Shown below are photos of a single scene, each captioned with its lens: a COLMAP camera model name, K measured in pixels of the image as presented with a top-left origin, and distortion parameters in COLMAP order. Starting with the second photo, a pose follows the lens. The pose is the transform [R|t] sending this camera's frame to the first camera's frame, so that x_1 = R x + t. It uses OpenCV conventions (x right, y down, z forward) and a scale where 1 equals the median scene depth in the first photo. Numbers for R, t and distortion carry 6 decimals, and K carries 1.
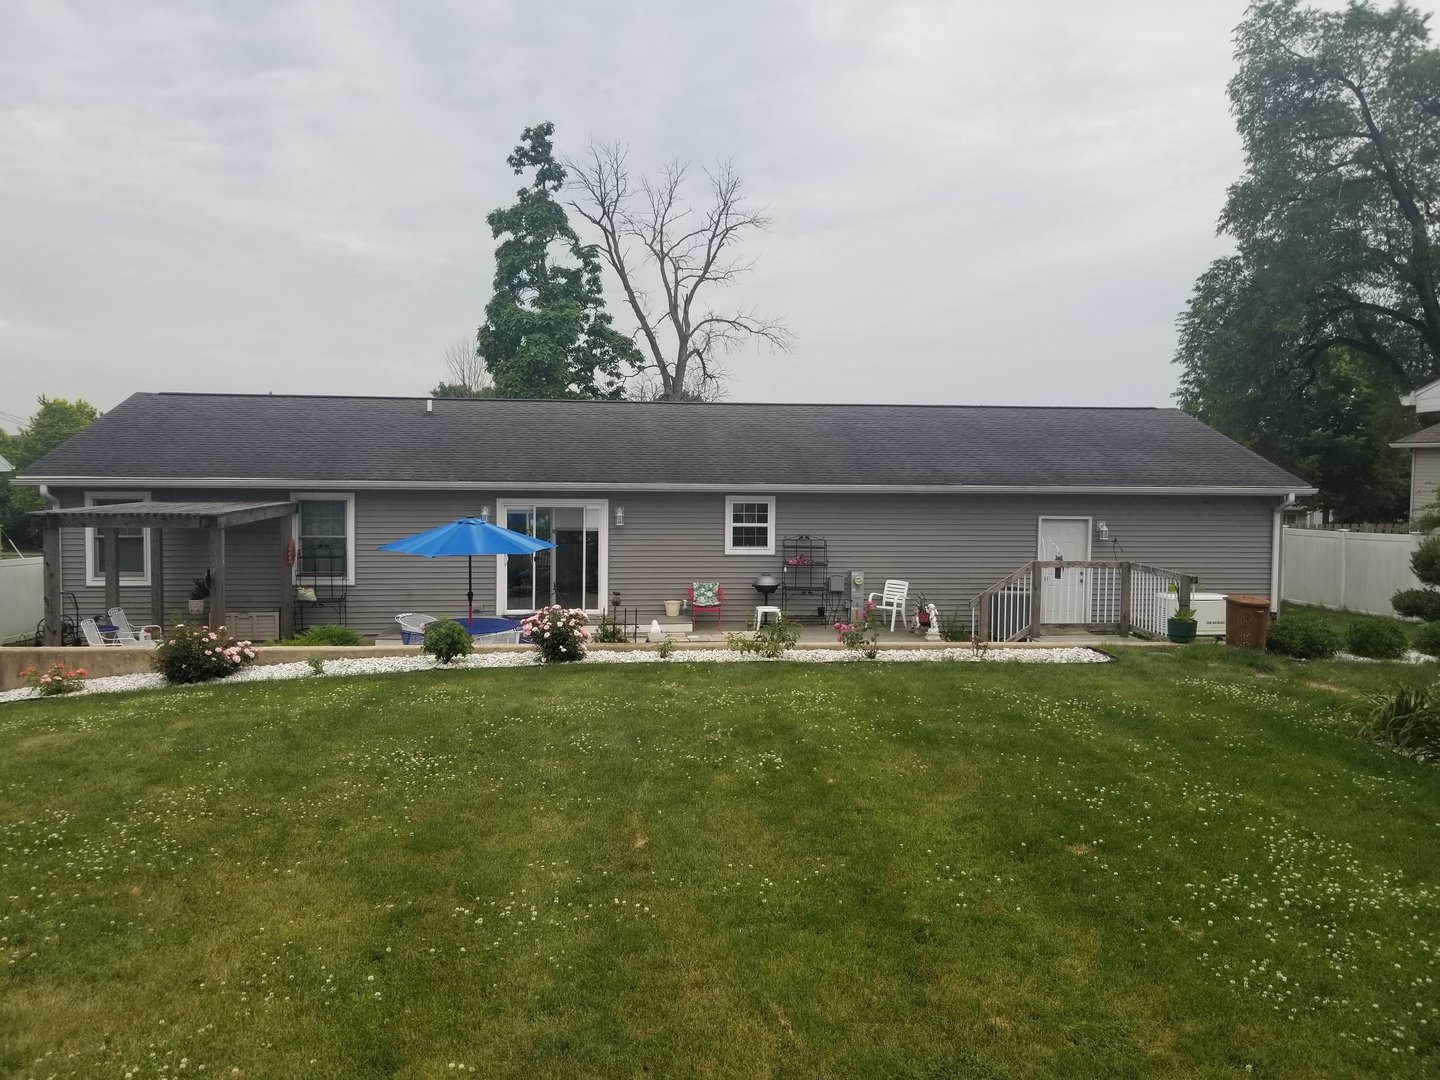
lens RADIAL K [[1114.7, 0, 716.7], [0, 1114.7, 531.8], [0, 0, 1]] dist [0.073495, -0.118280]
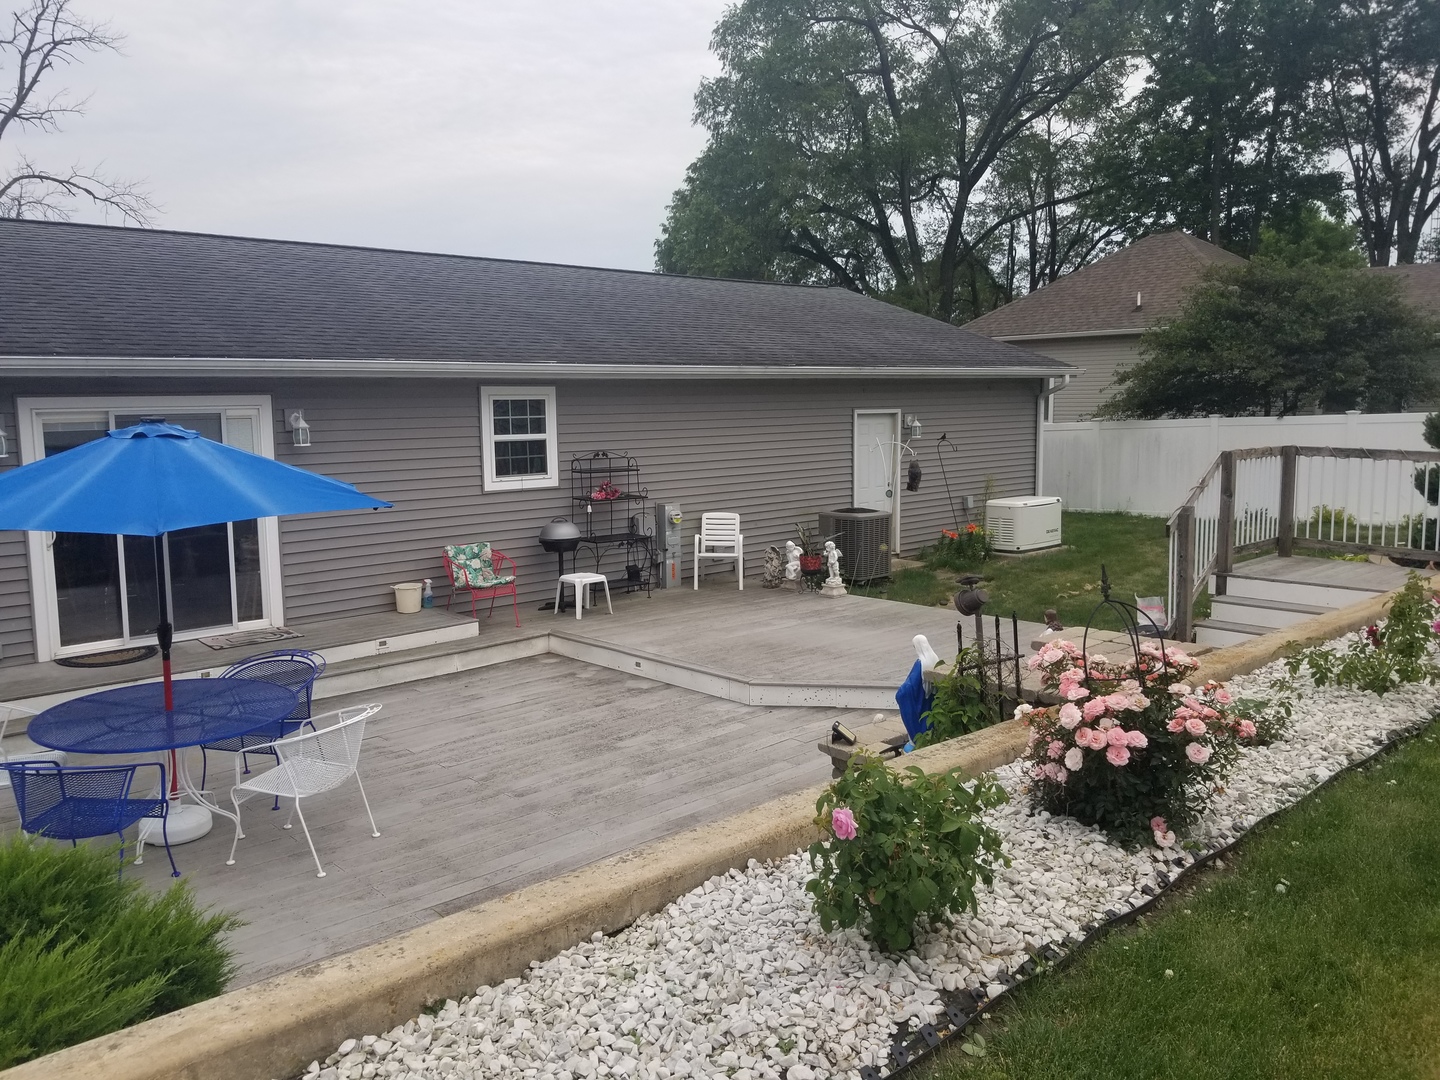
lens RADIAL K [[1114.7, 0, 721.6], [0, 1114.7, 540.9], [0, 0, 1]] dist [0.073495, -0.118280]
pose [[0.805718, -0.097504, 0.584219, -0.228363], [0.059755, 0.994706, 0.083602, 0.005039], [-0.589278, -0.032450, 0.807279, 0.470720]]
